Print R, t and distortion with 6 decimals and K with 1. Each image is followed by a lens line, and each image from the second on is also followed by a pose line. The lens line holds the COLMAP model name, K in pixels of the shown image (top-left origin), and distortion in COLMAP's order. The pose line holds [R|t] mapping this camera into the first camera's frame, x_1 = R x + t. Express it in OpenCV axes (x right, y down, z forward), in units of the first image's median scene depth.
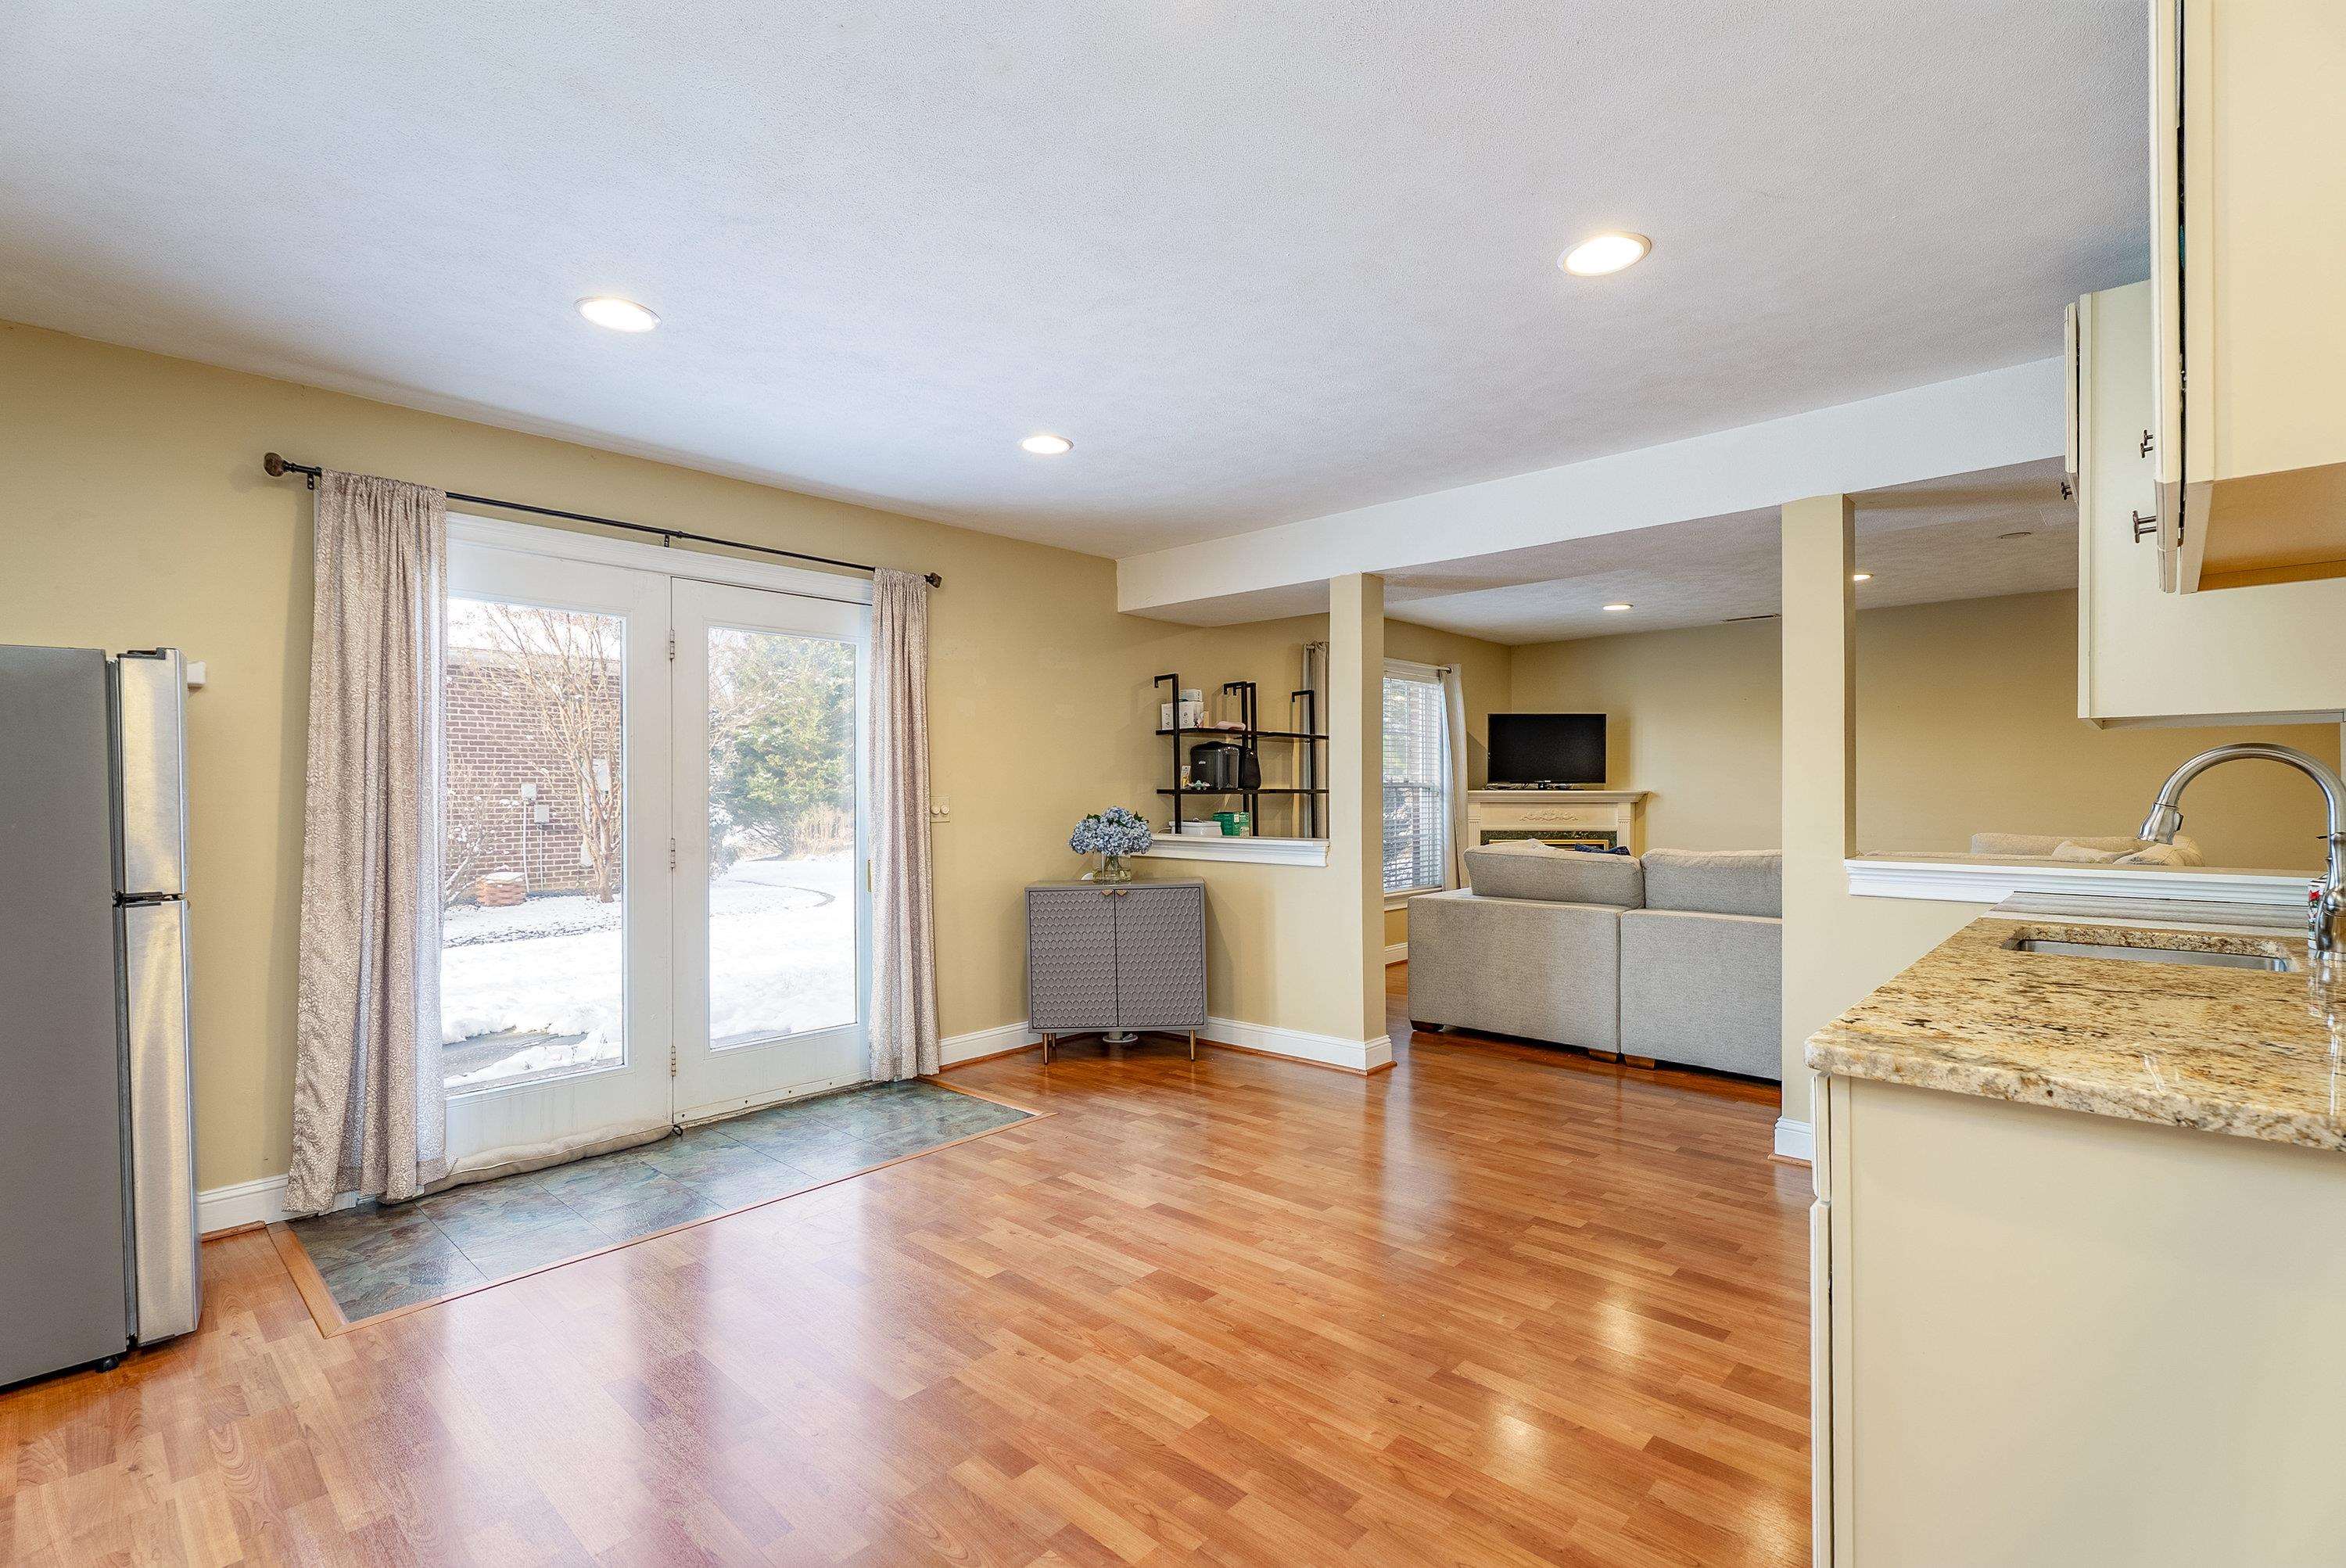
lens RADIAL K [[1059.3, 0, 1165.5], [0, 1059.3, 796.1], [0, 0, 1]] dist [0.003922, -0.002984]
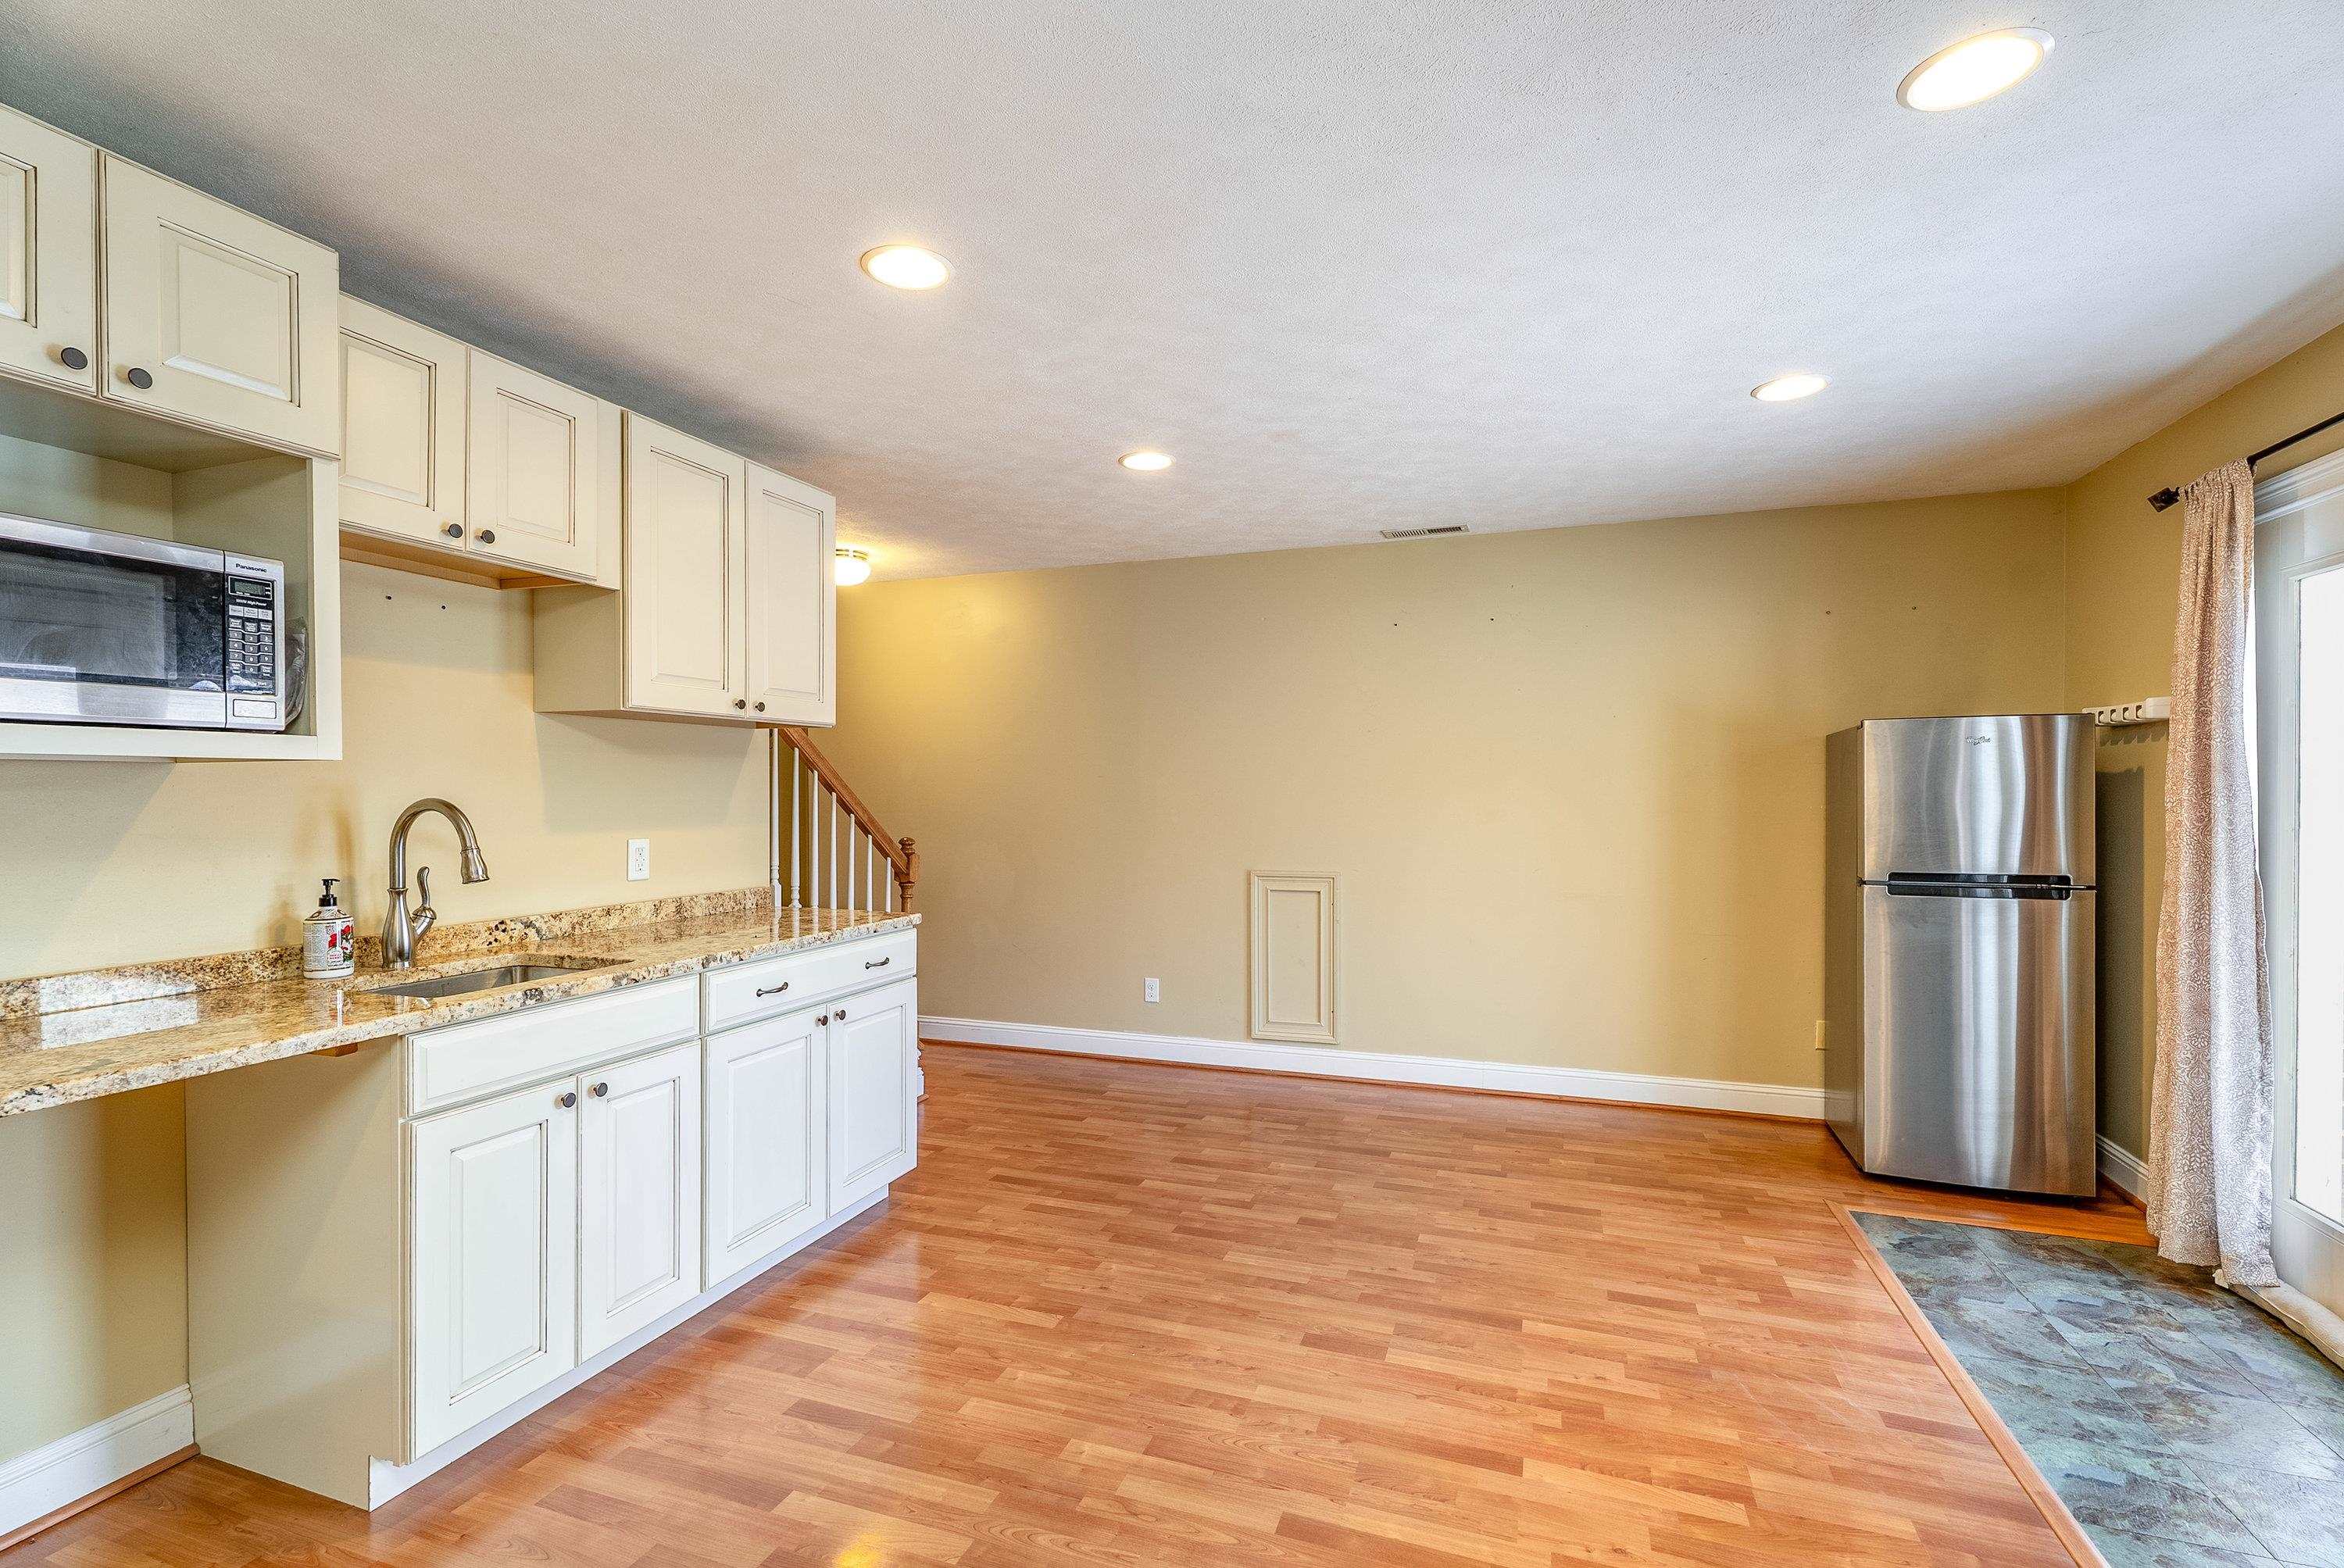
lens RADIAL K [[1058.3, 0, 1170.4], [0, 1058.3, 800.3], [0, 0, 1]] dist [0.003922, -0.002984]
pose [[-0.916215, 0.011192, -0.400531, 0.418192], [0.004689, 0.999841, 0.017212, -0.037292], [0.400660, 0.013892, -0.916121, 1.415691]]
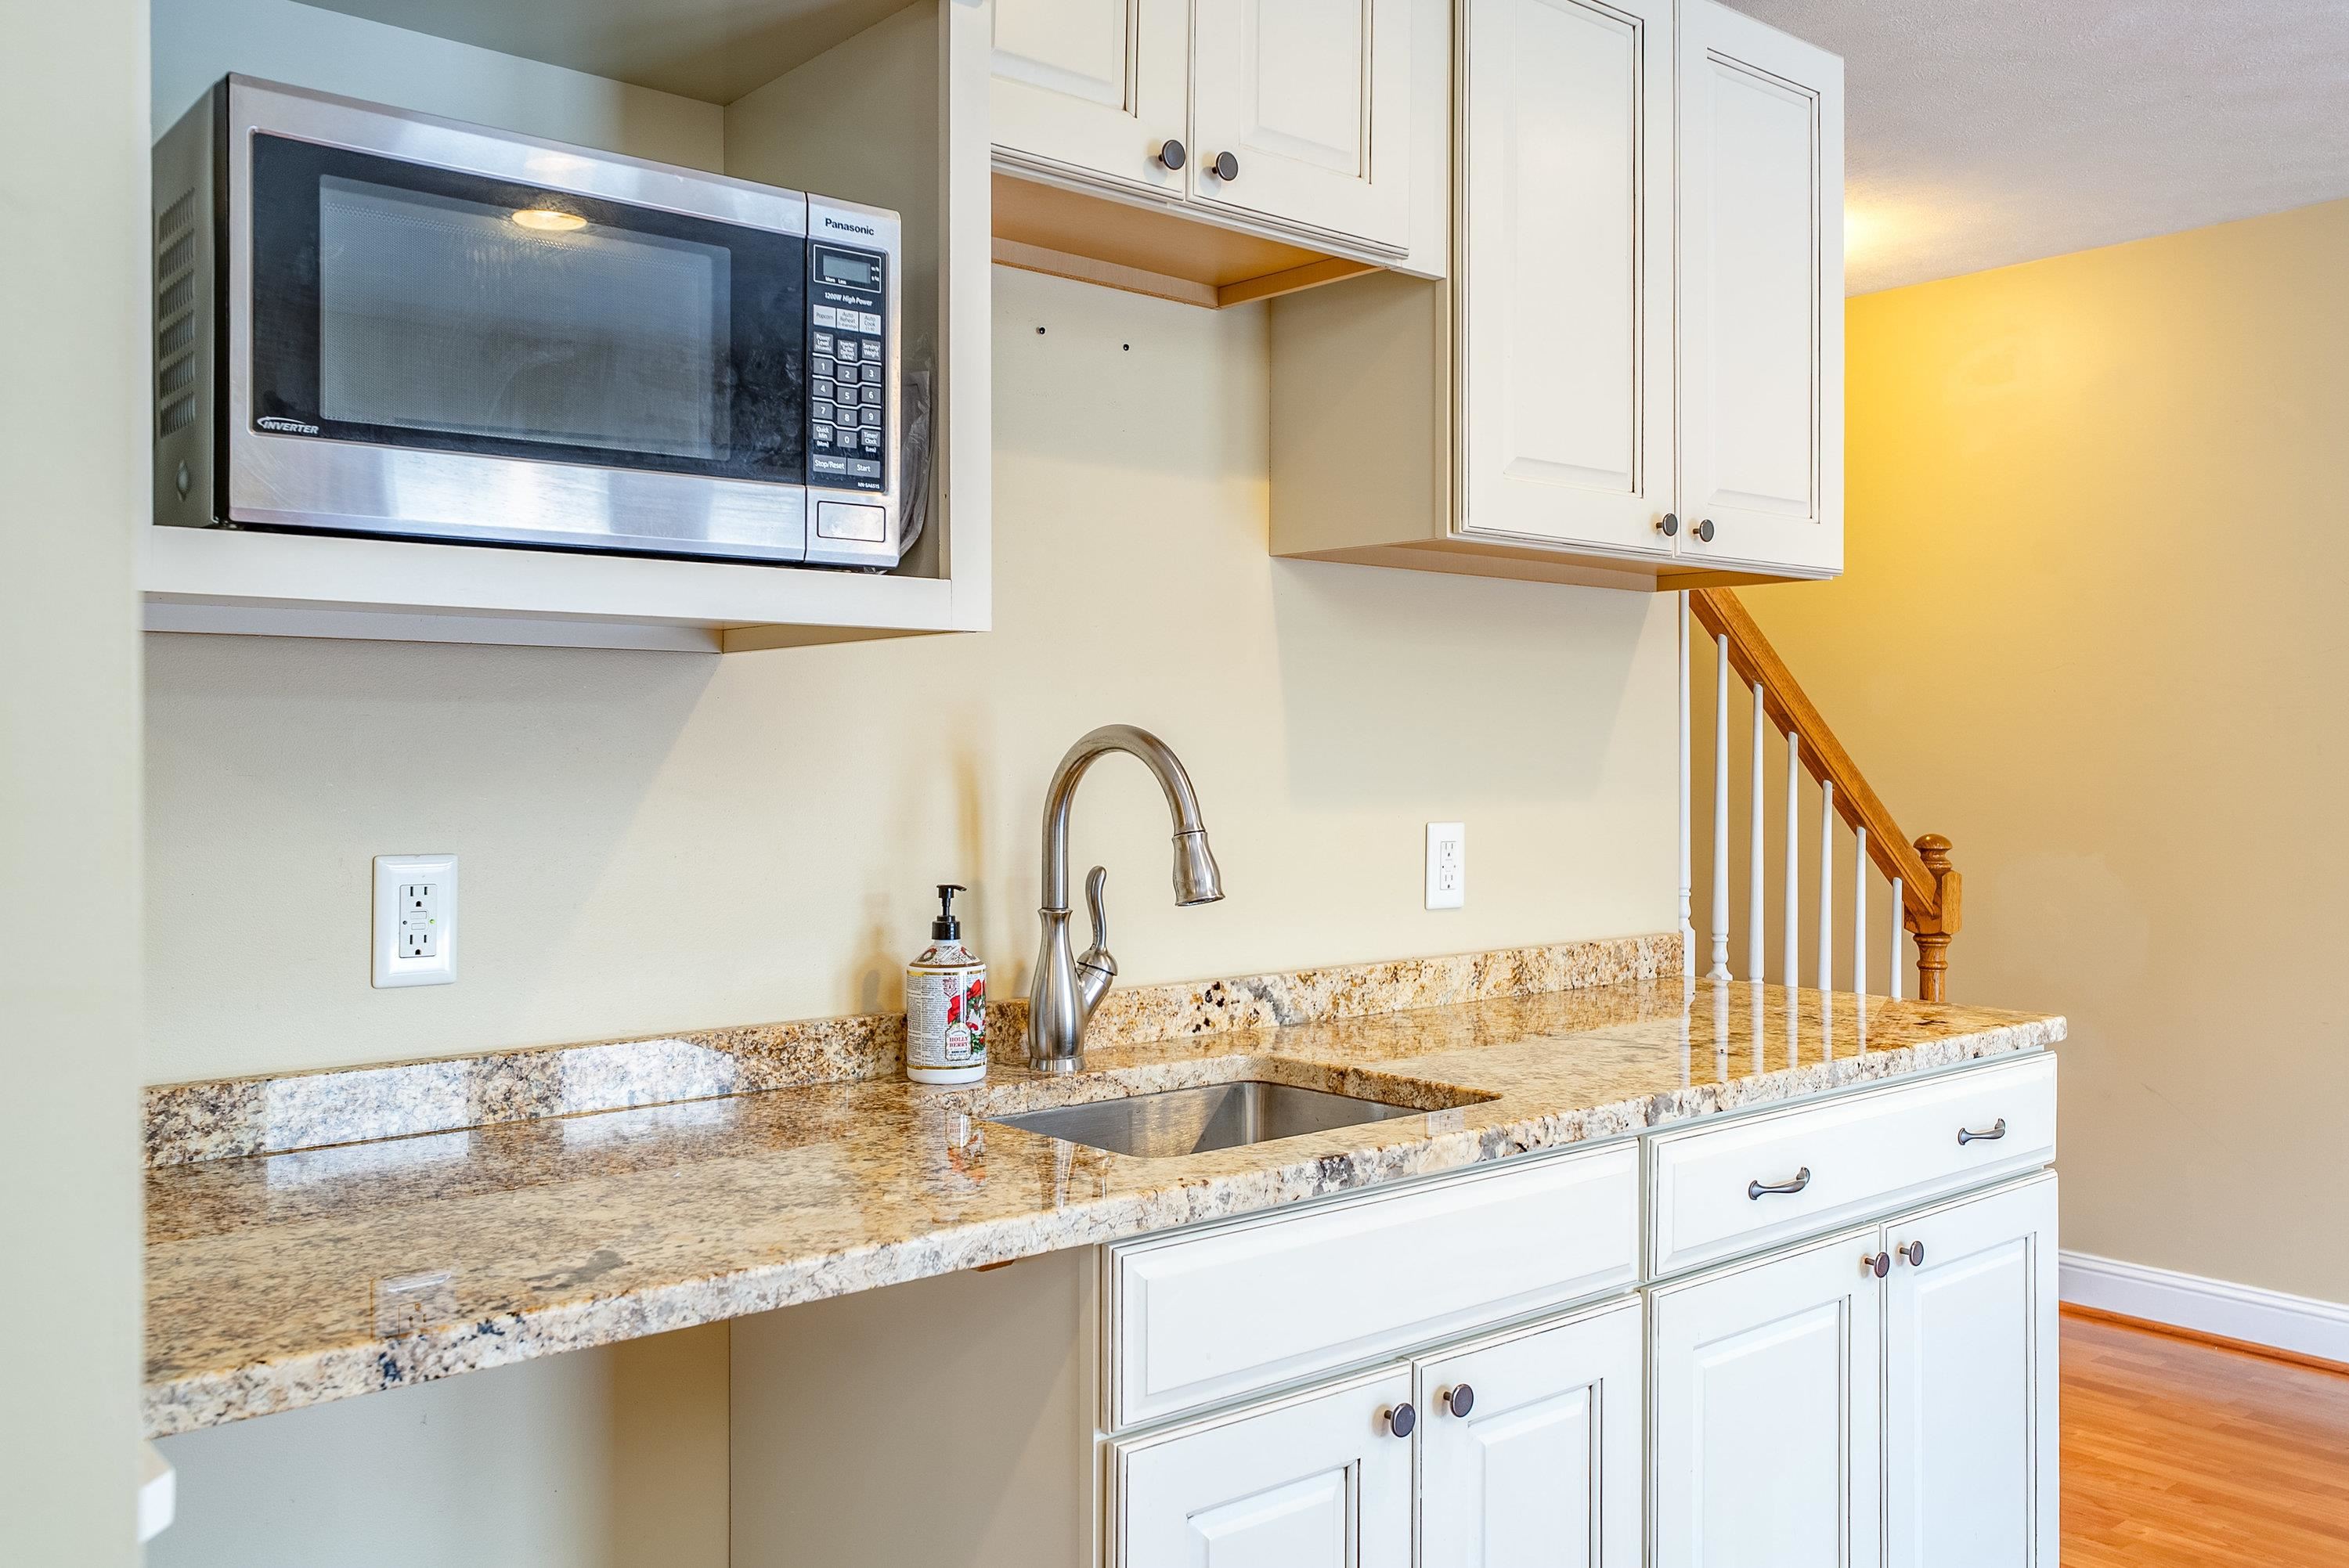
lens RADIAL K [[1925.8, 0, 1157.8], [0, 1925.8, 724.1], [0, 0, 1]] dist [-0.015347, -0.002838]
pose [[-0.993569, 0.008557, 0.112902, 0.503094], [0.007240, 0.999901, -0.012072, -0.021560], [-0.112995, -0.011177, -0.993533, 1.187147]]
